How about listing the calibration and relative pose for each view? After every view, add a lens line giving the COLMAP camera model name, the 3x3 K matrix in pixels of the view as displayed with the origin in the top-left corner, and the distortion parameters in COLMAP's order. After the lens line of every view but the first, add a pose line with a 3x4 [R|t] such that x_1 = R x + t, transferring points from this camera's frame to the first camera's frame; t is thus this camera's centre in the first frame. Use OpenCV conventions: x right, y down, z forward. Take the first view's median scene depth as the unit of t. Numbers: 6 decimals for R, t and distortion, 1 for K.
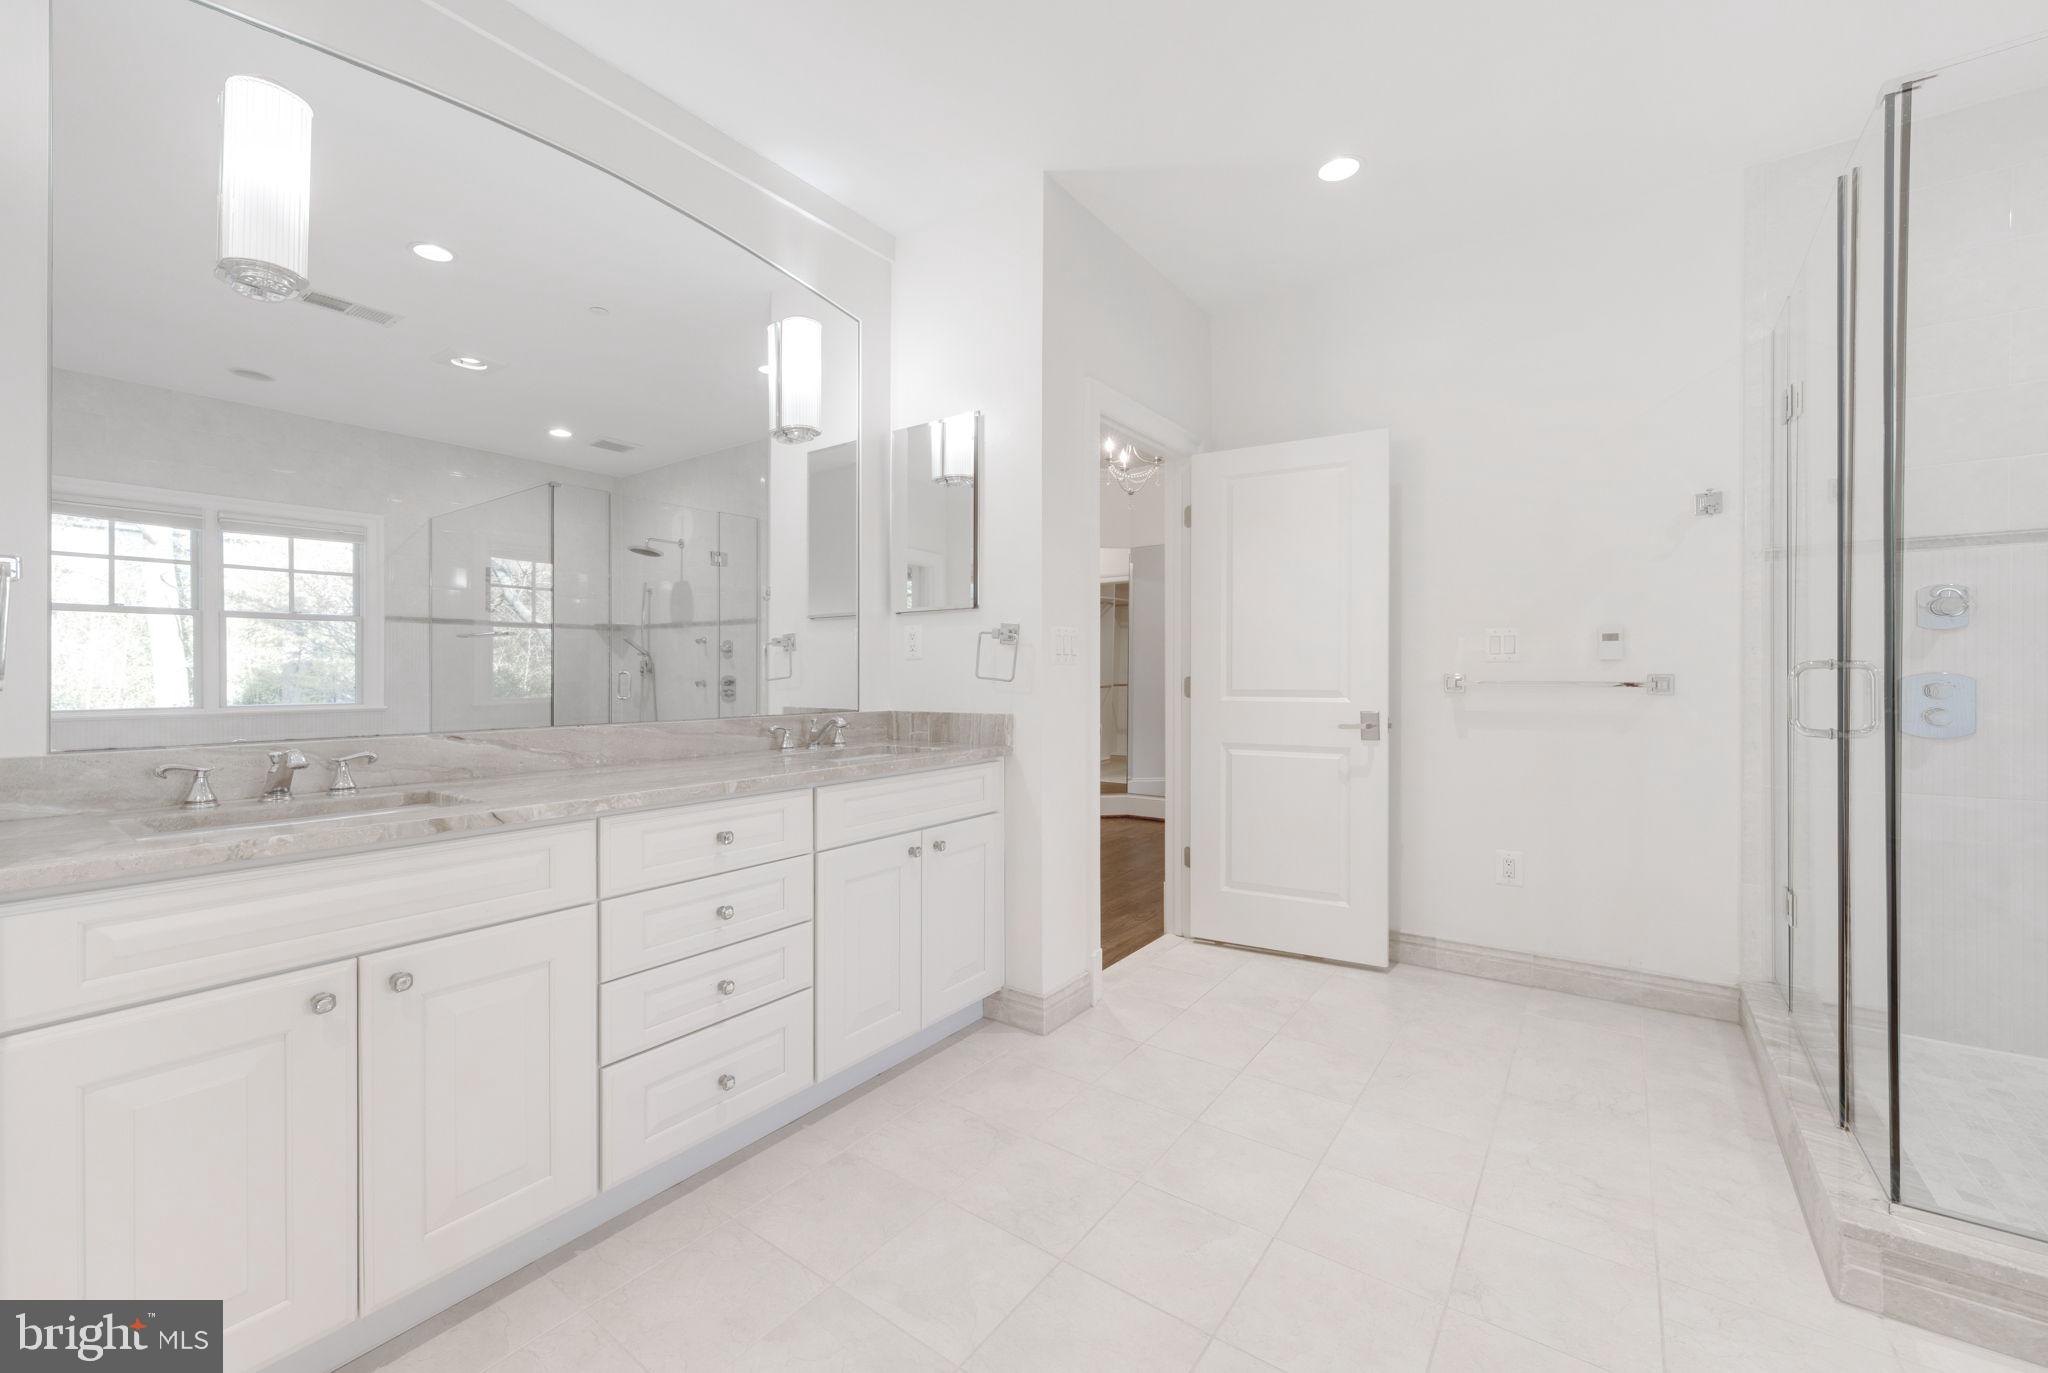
lens RADIAL K [[806.5, 0, 1015.9], [0, 806.5, 680.7], [0, 0, 1]] dist [0.000065, 0.000026]
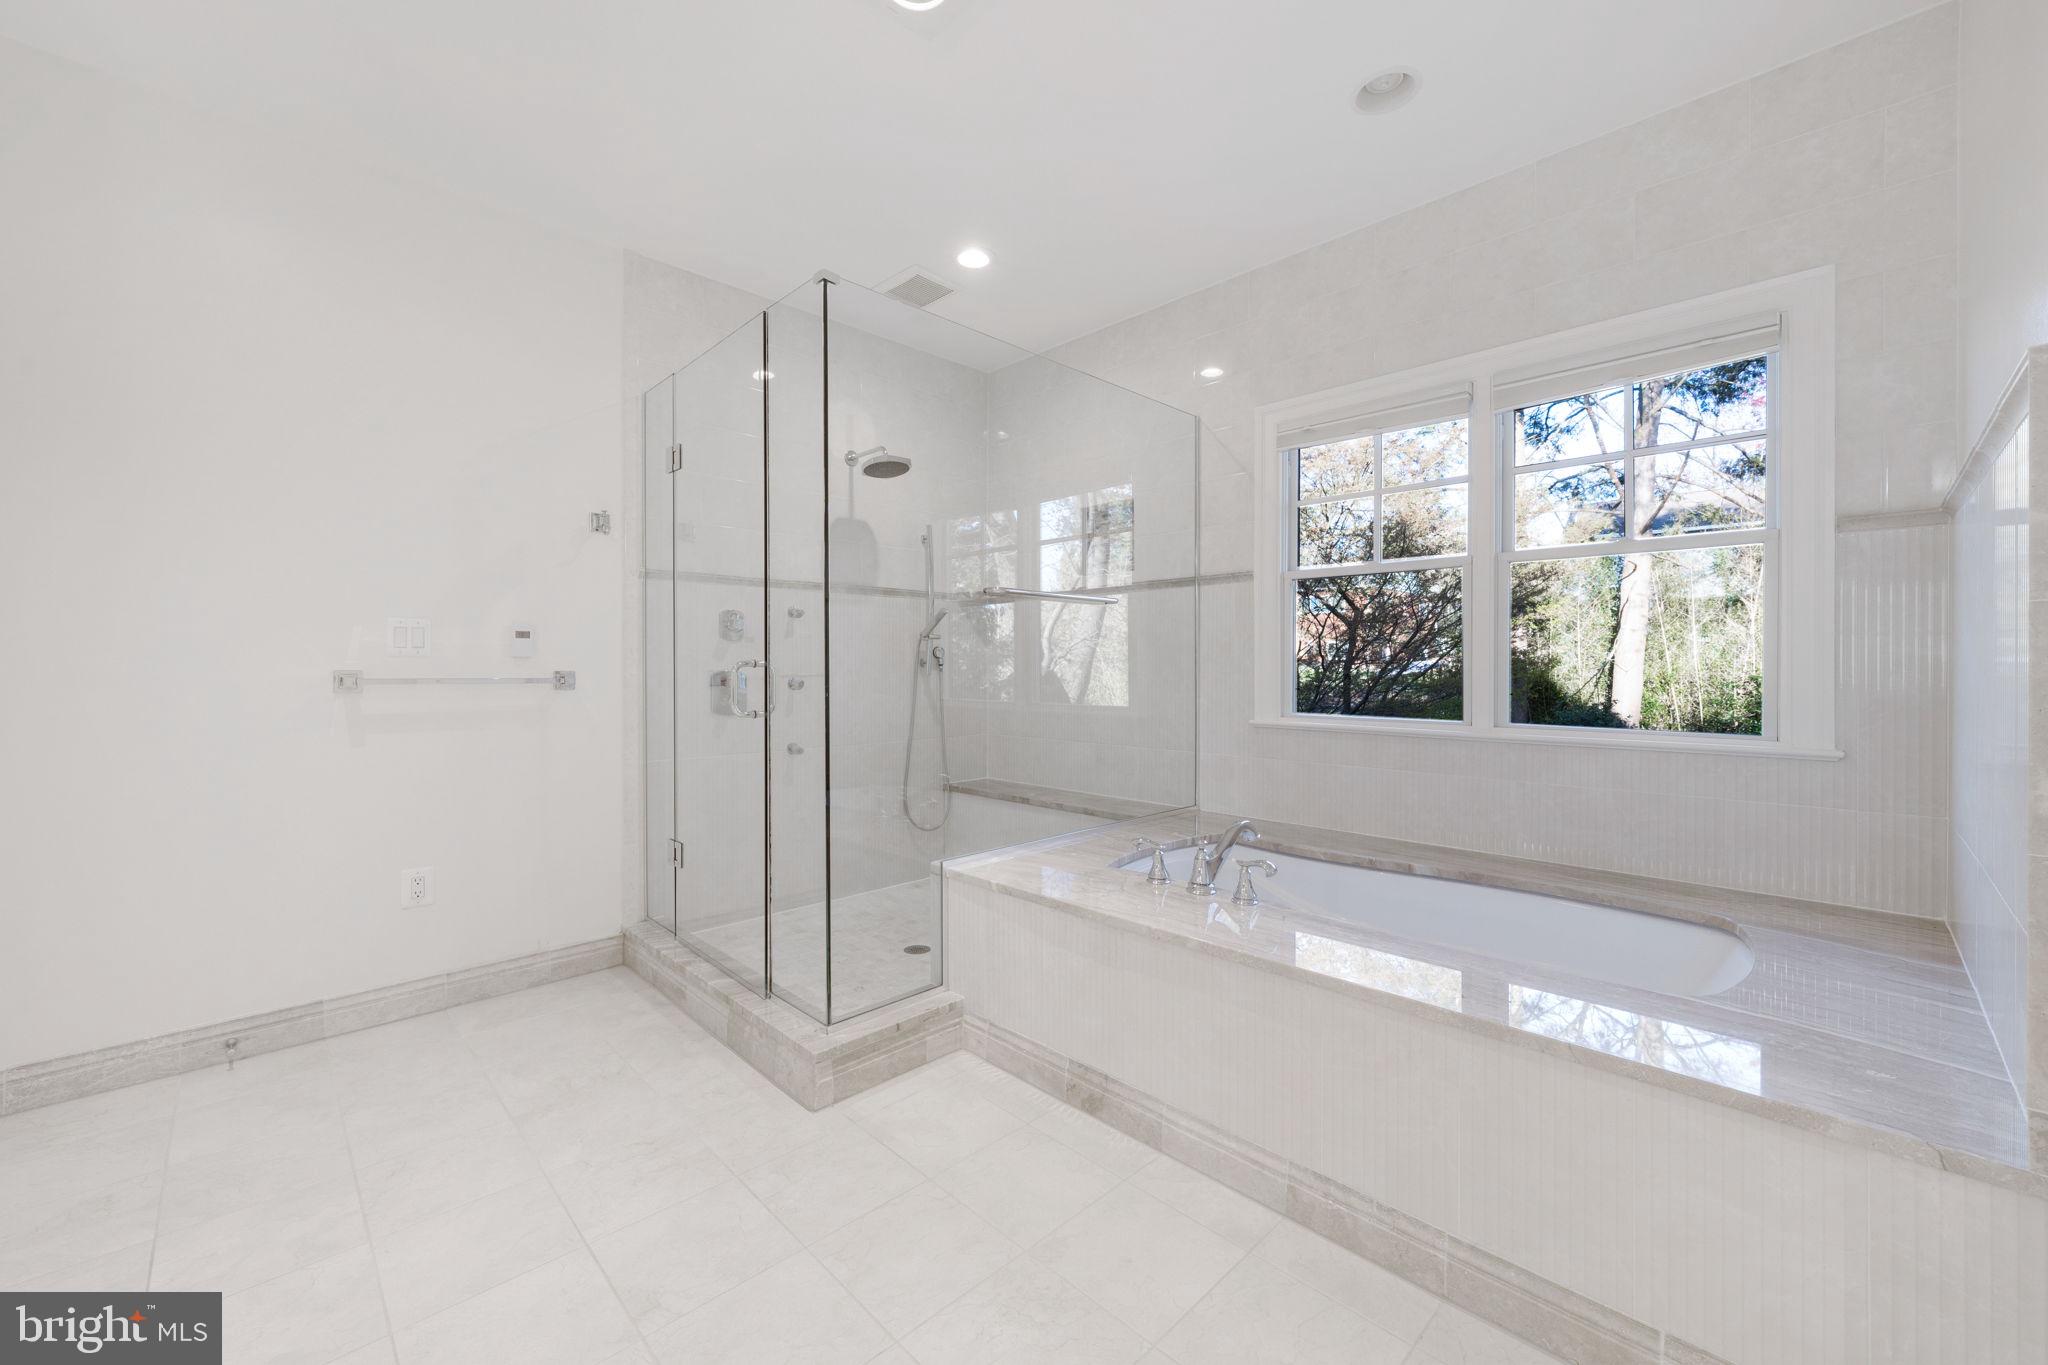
lens RADIAL K [[806.5, 0, 1014.8], [0, 806.5, 674.6], [0, 0, 1]] dist [0.000065, 0.000026]
pose [[0.177529, -0.003642, 0.984109, -0.164534], [0.006574, 0.999975, 0.002515, -0.001608], [-0.984094, 0.006023, 0.177549, 0.206606]]
